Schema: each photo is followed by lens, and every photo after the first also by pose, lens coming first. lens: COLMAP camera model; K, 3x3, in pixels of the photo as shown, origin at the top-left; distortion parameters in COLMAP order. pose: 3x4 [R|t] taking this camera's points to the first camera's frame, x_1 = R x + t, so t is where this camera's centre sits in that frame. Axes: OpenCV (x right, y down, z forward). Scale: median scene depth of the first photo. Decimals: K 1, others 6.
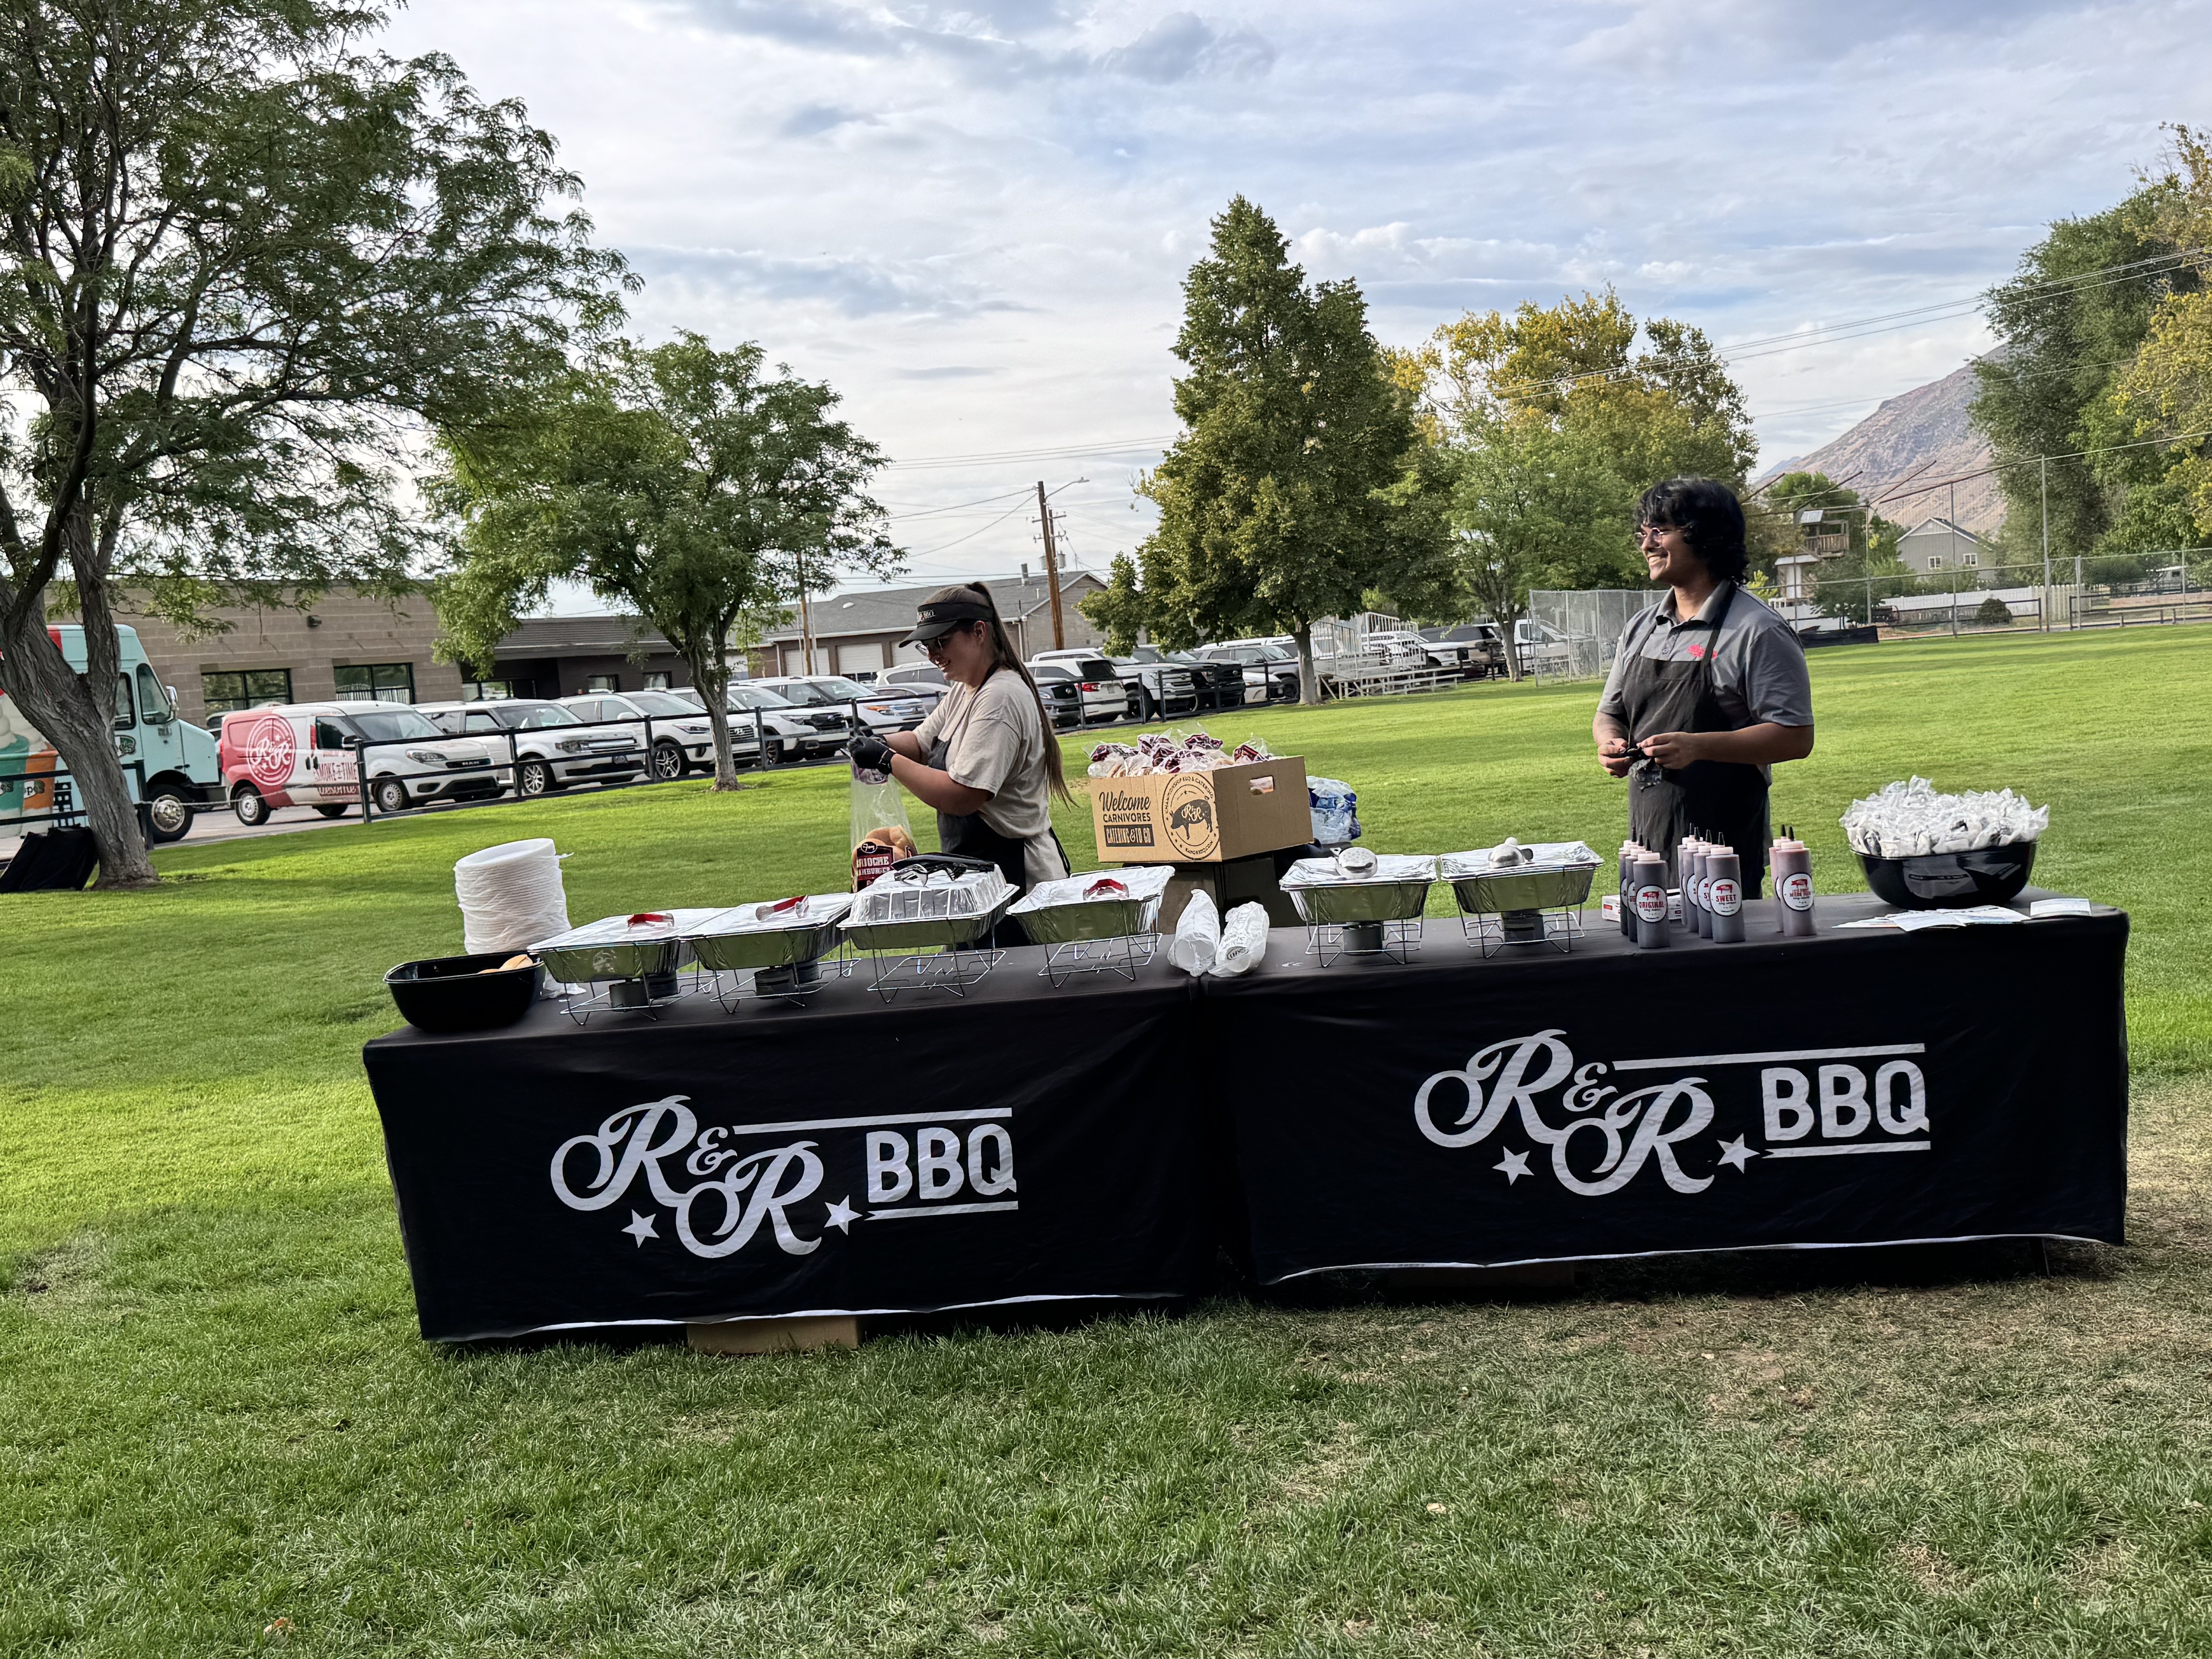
lens RADIAL K [[2099.0, 0, 1104.2], [0, 2099.0, 843.3], [0, 0, 1]] dist [0.043614, 0.000000]
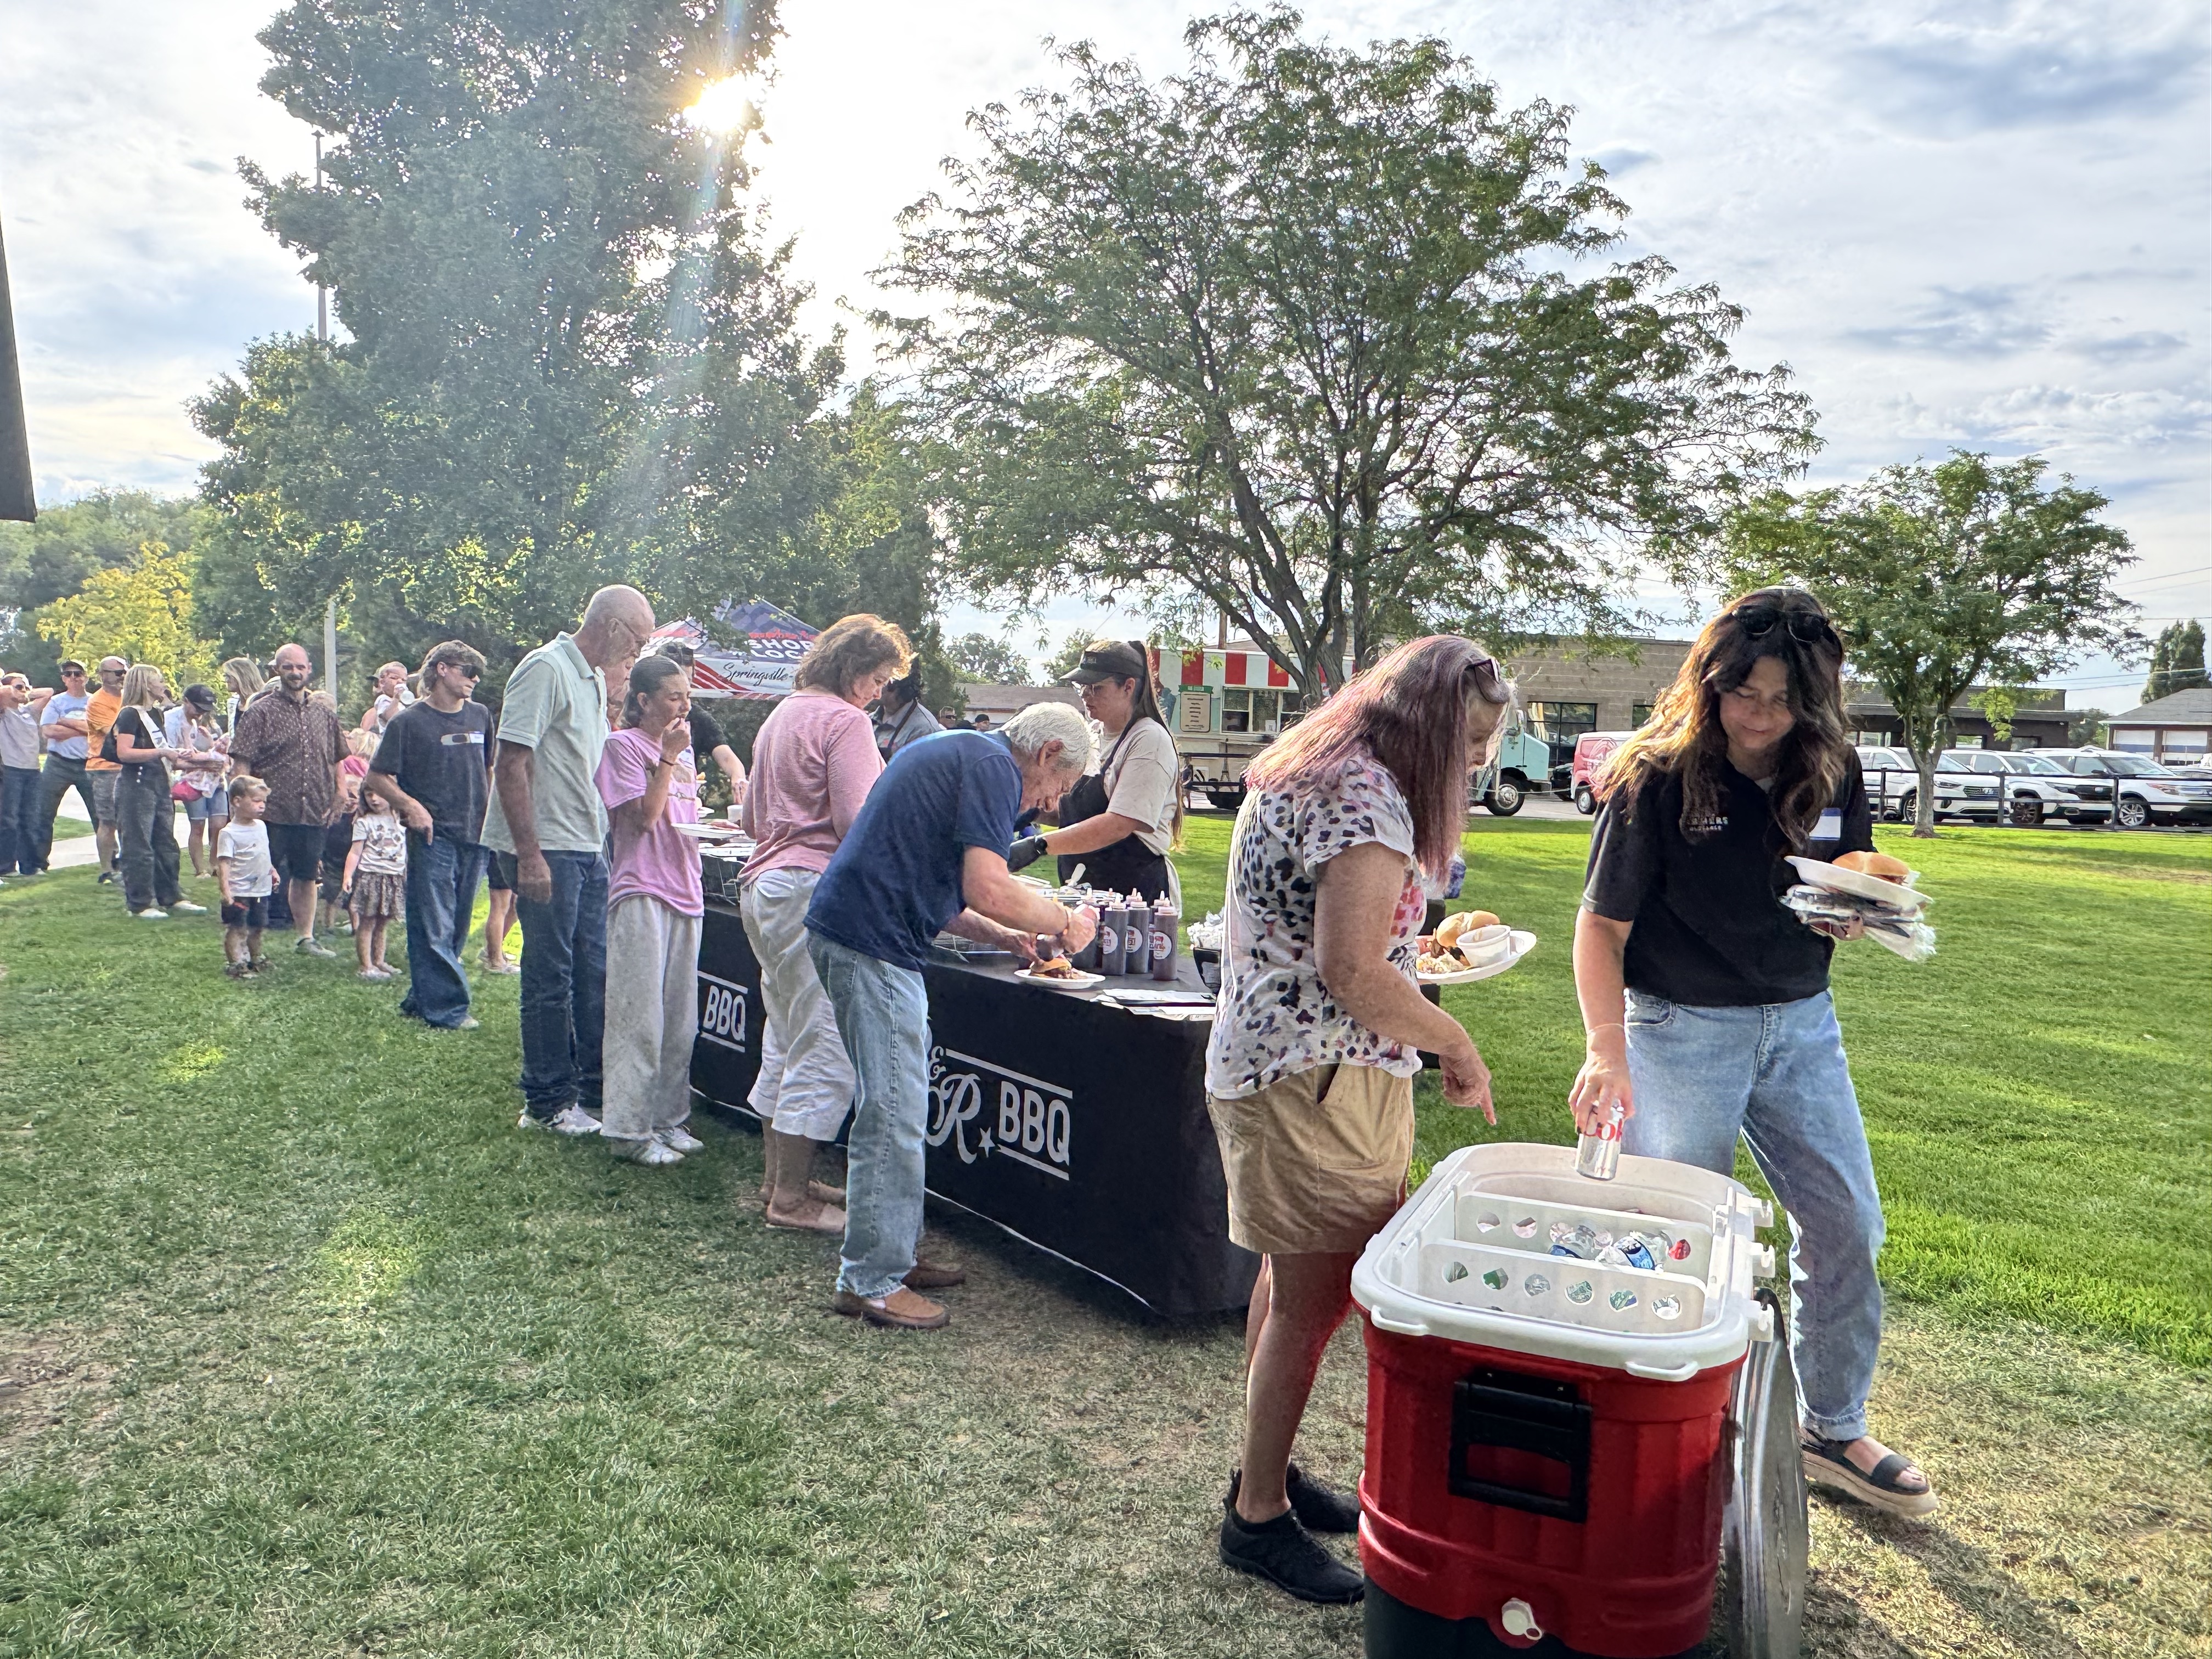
lens RADIAL K [[1579.5, 0, 1116.6], [0, 1579.5, 808.8], [0, 0, 1]] dist [0.028443, -0.018369]
pose [[0.661133, 0.132810, -0.738421, 0.175332], [-0.144500, 0.988321, 0.048381, -0.018522], [0.736222, 0.074715, 0.672602, 0.068402]]
